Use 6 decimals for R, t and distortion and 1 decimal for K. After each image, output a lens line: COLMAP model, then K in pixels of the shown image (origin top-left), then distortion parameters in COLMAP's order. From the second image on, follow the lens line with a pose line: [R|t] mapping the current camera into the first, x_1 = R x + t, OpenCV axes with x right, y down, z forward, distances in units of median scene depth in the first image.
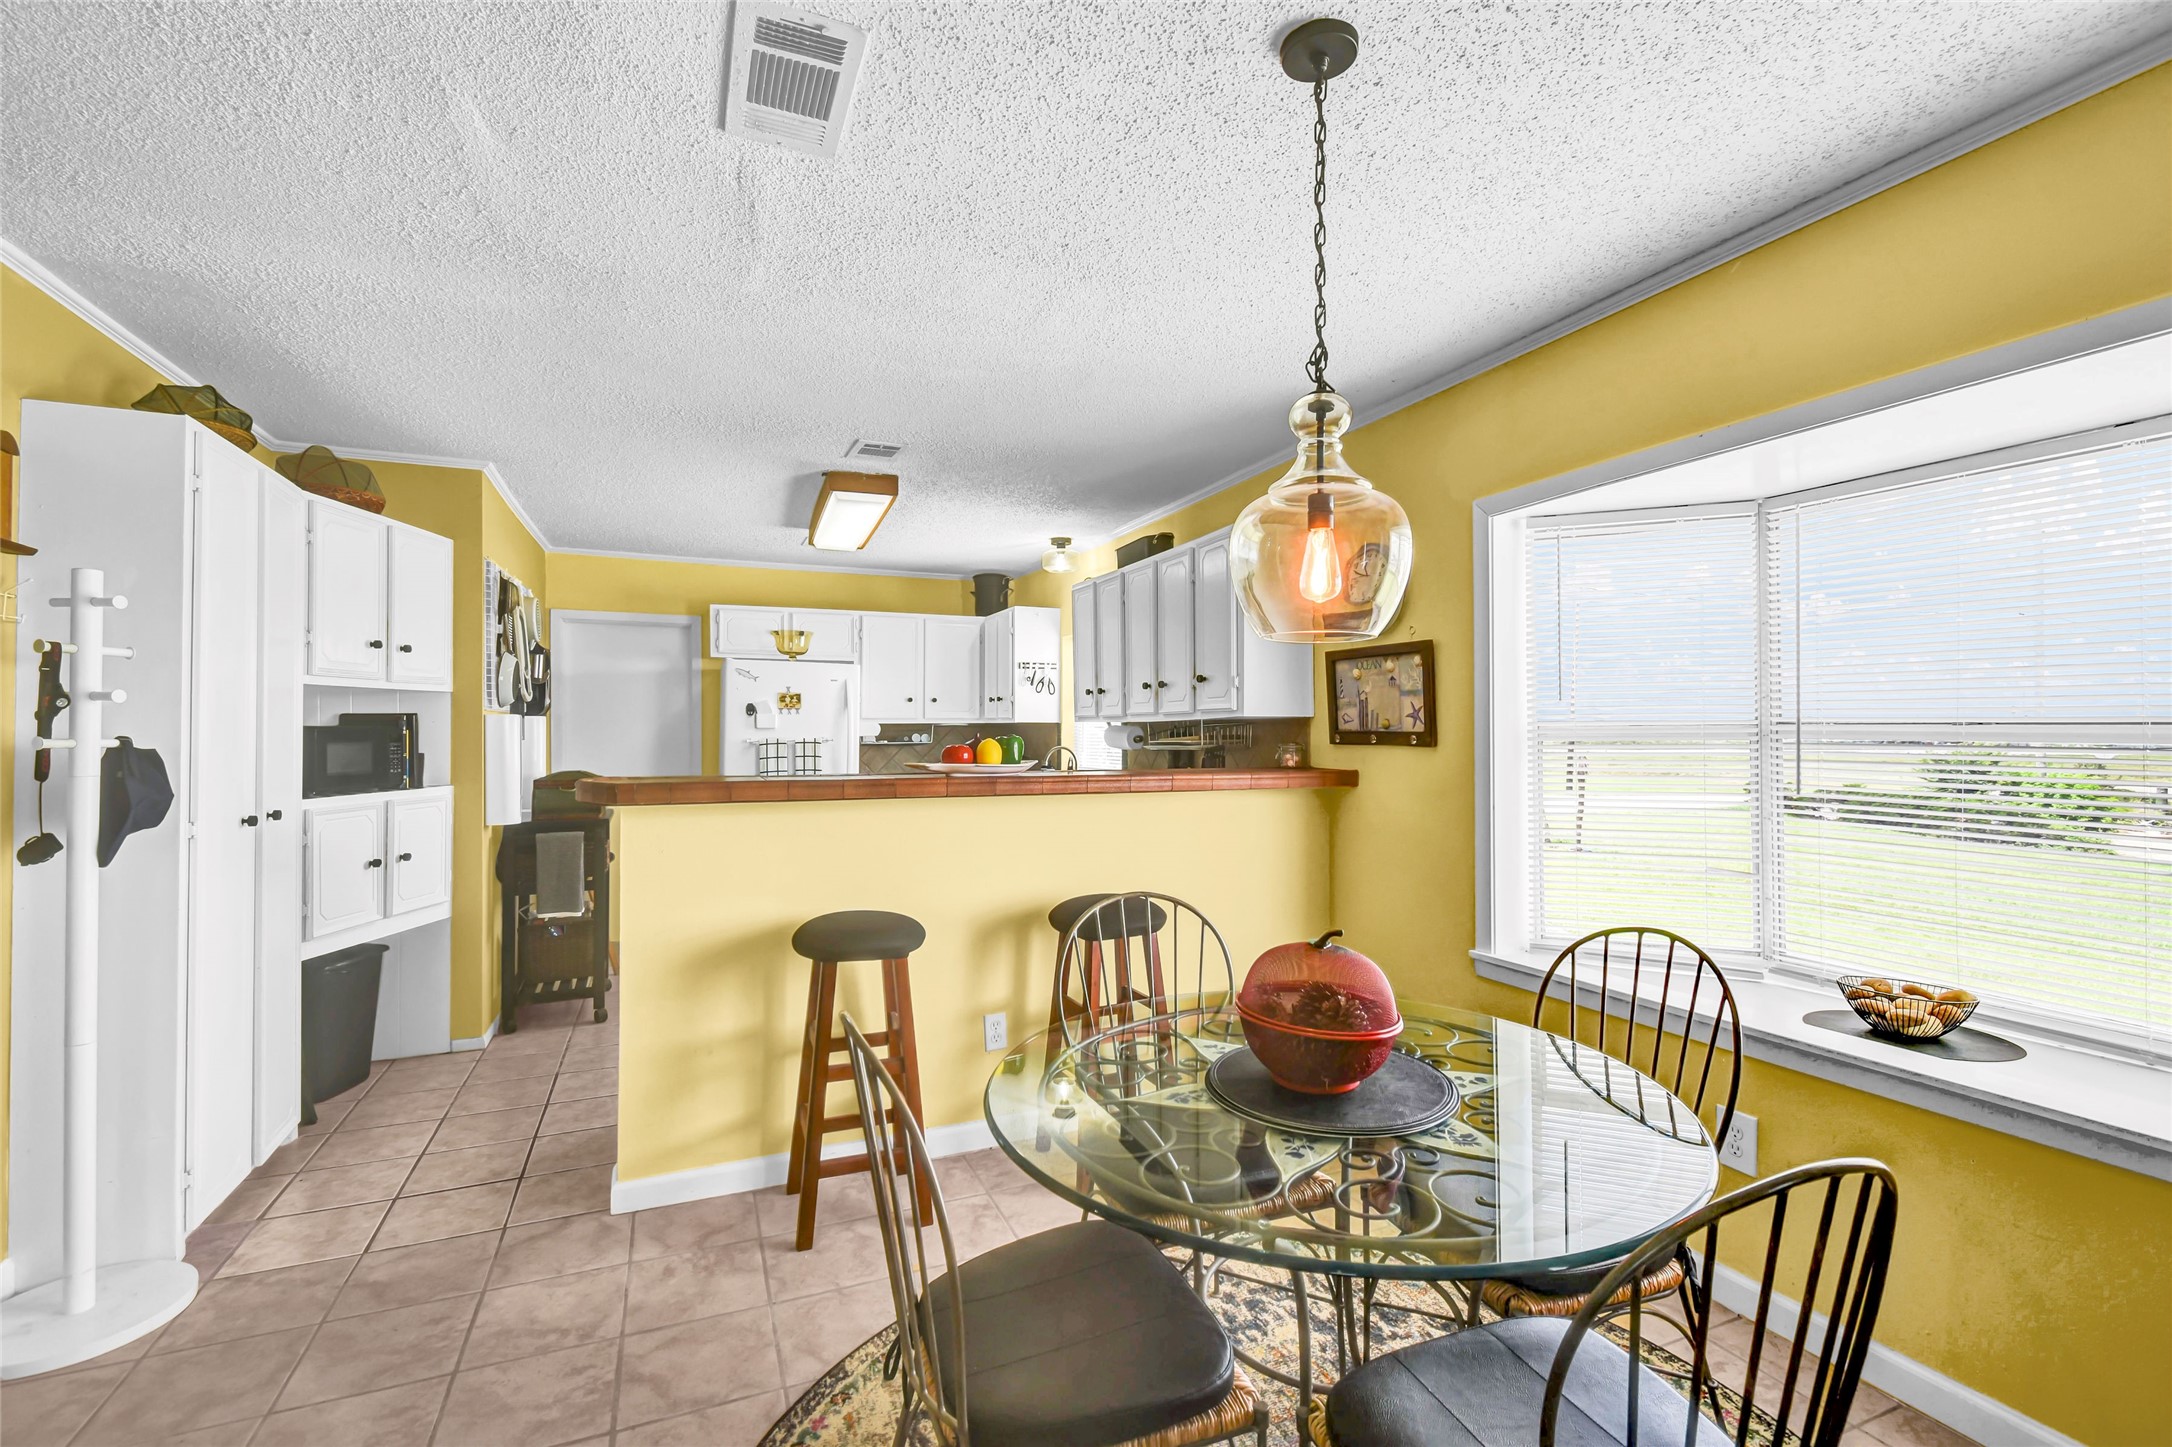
lens RADIAL K [[956.9, 0, 1099.6], [0, 956.9, 727.6], [0, 0, 1]] dist [0.004843, -0.002973]
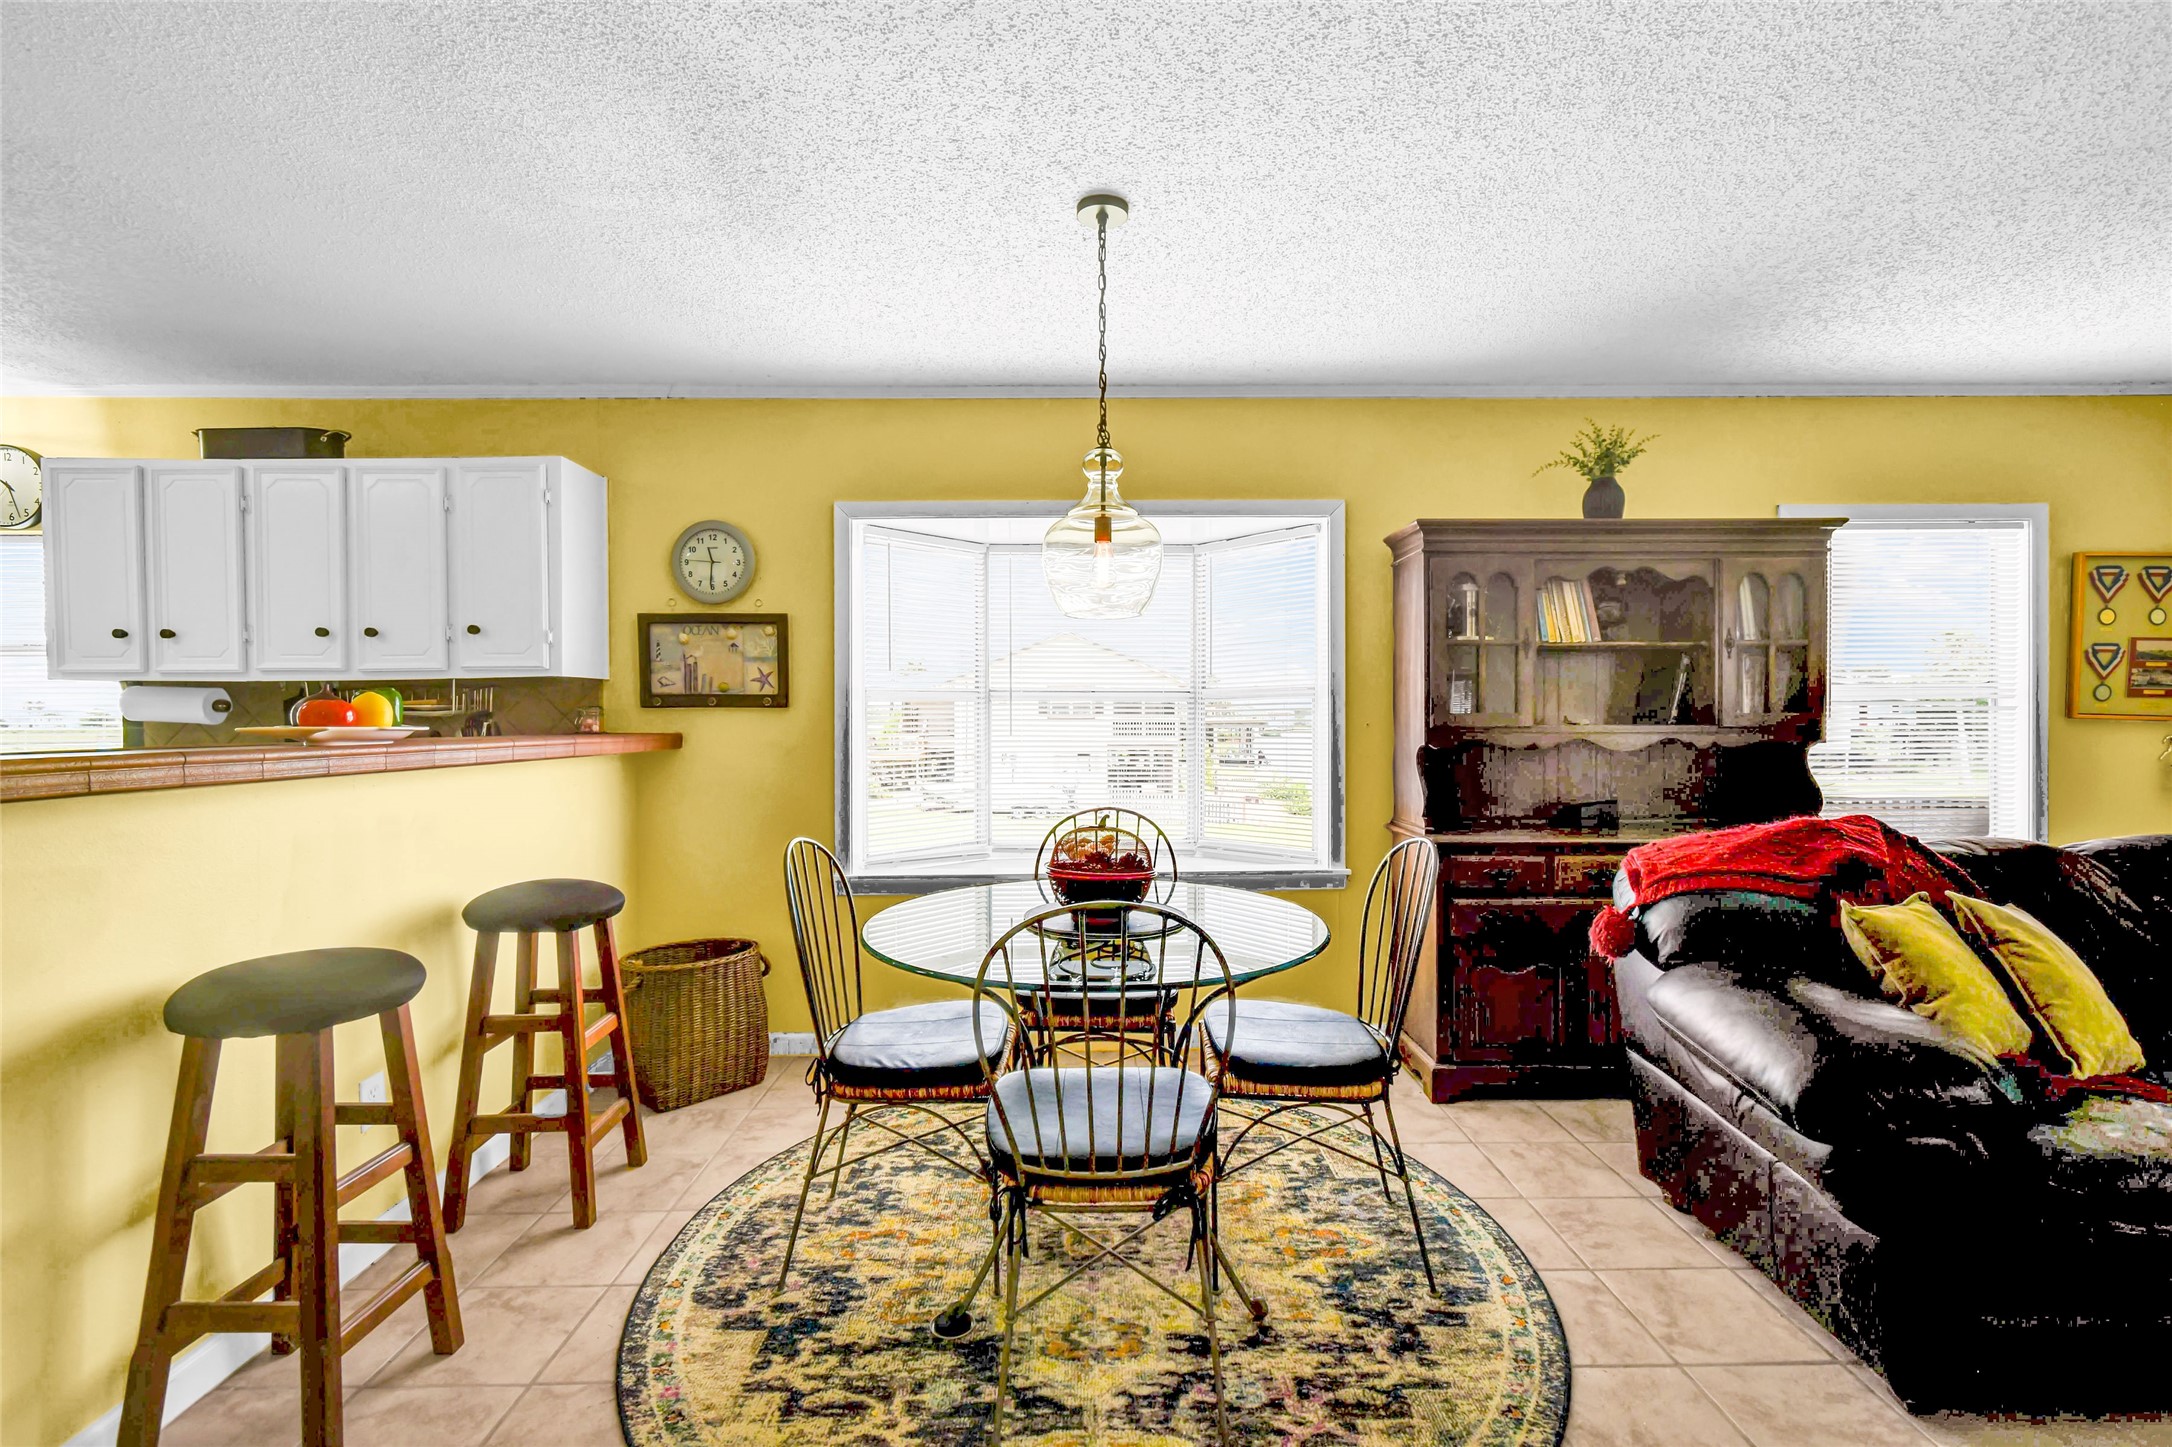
lens RADIAL K [[956.9, 0, 1083.7], [0, 956.9, 723.1], [0, 0, 1]] dist [0.004843, -0.002973]
pose [[0.381169, -0.009983, 0.924451, -0.467510], [-0.000105, 0.999941, 0.010842, 0.021310], [-0.924505, -0.004230, 0.381146, 0.195755]]
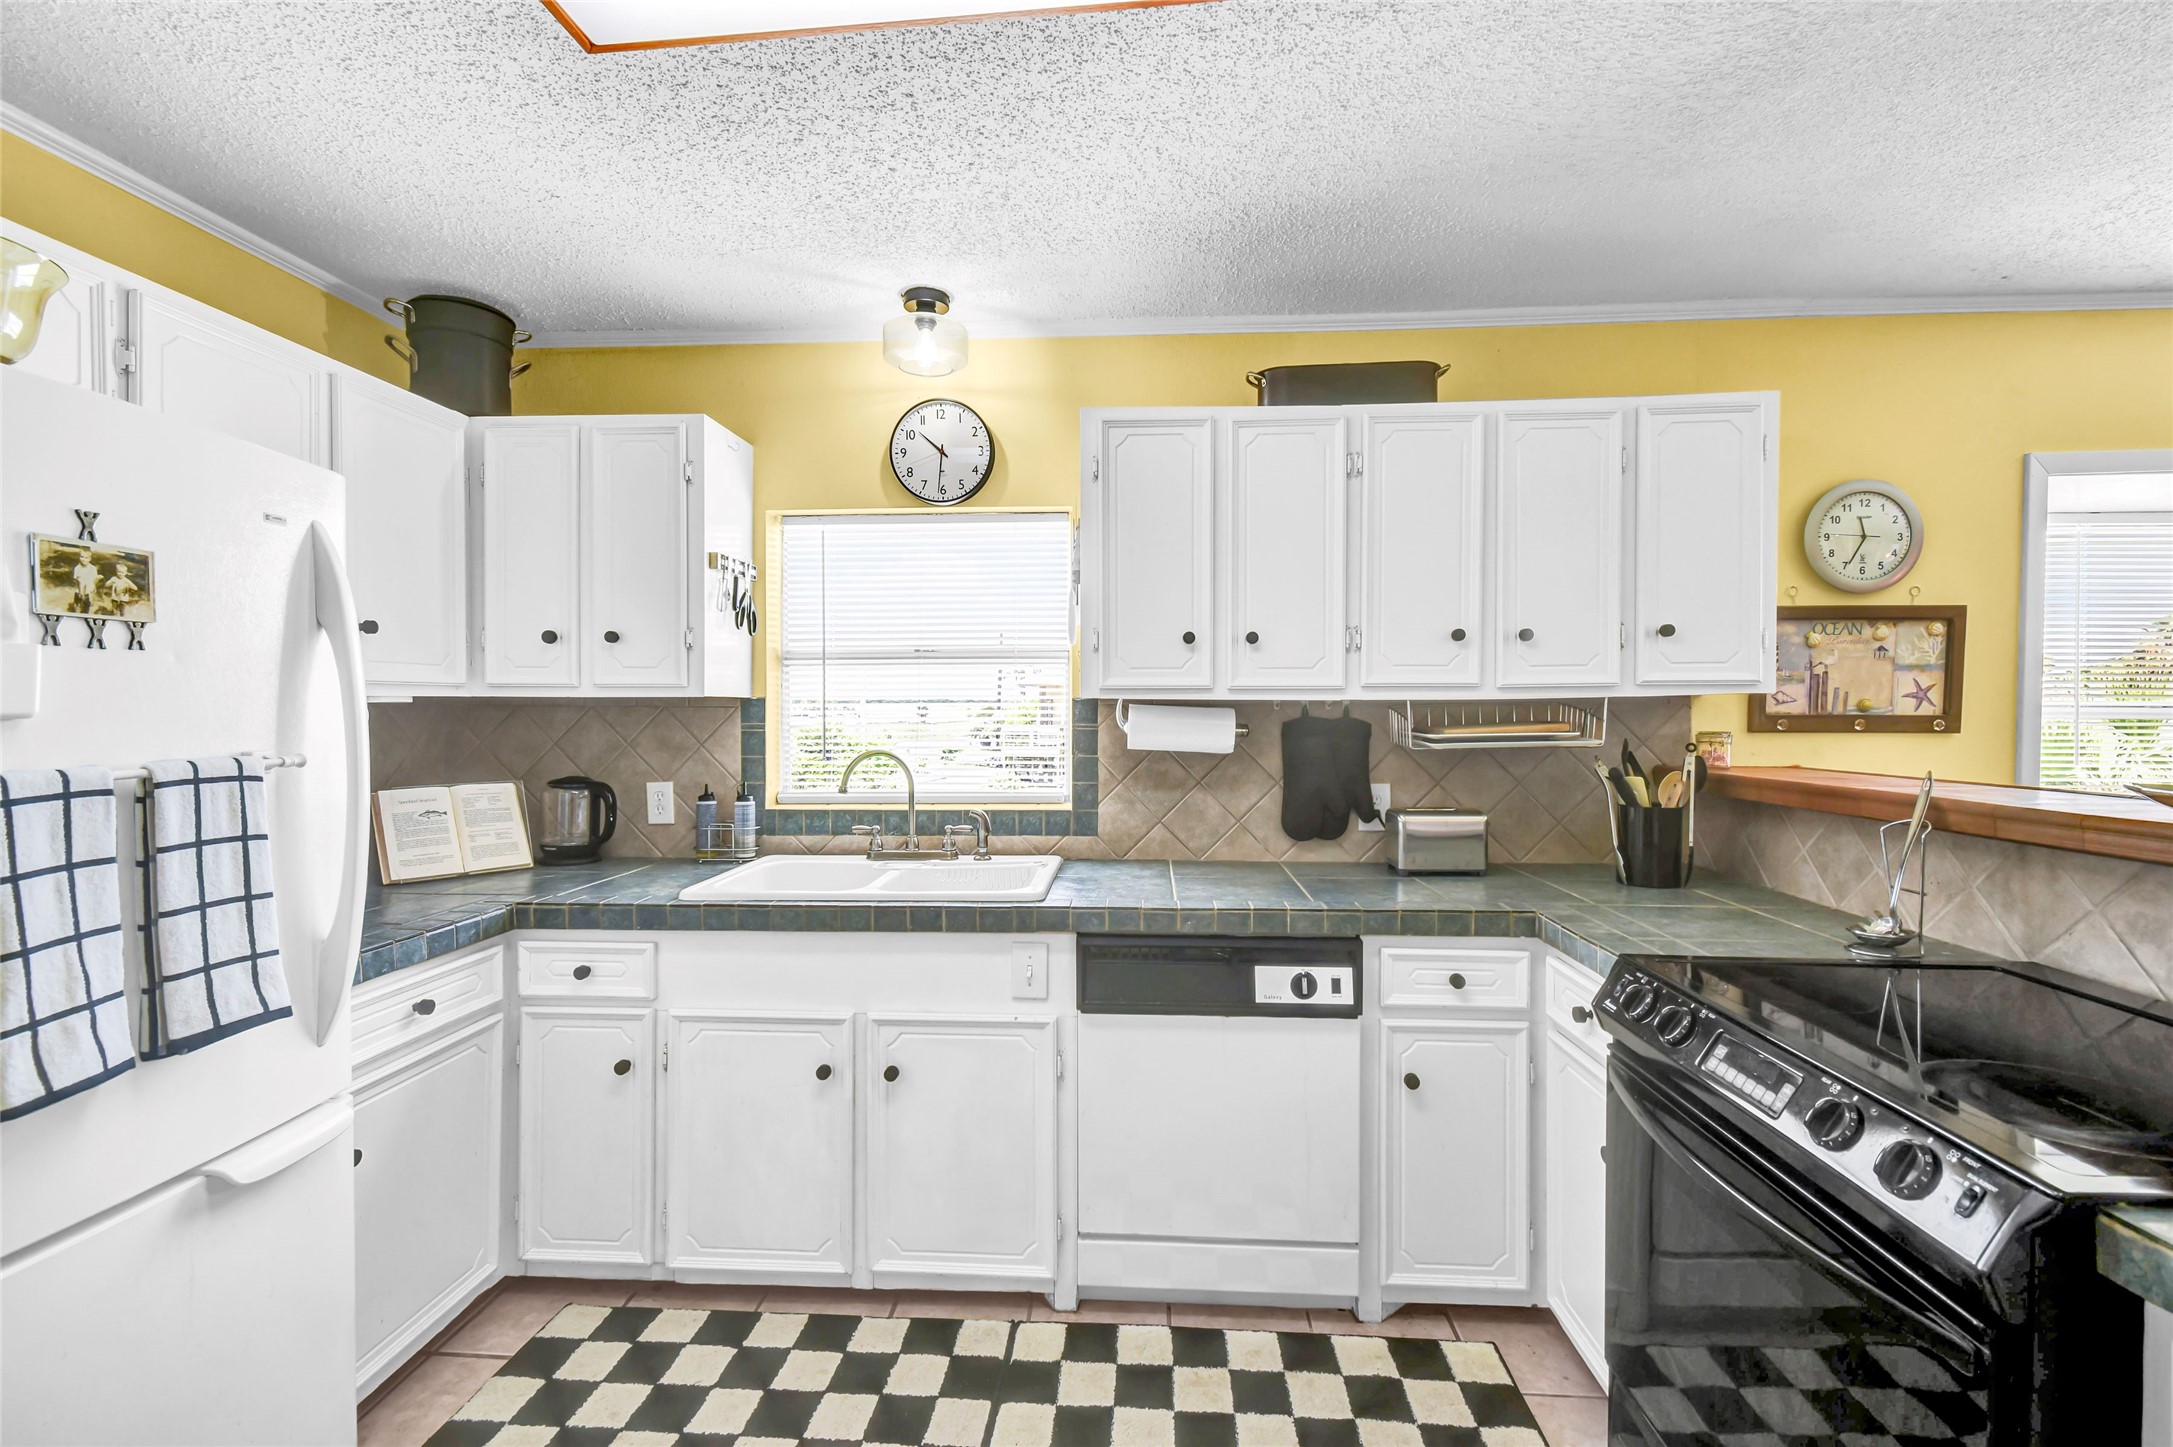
lens RADIAL K [[957.3, 0, 1091.2], [0, 957.3, 723.5], [0, 0, 1]] dist [0.004843, -0.002973]
pose [[0.450005, -0.016950, 0.892865, -0.610031], [-0.001433, 0.999805, 0.019703, -0.003364], [-0.893025, -0.010146, 0.449892, 1.063304]]
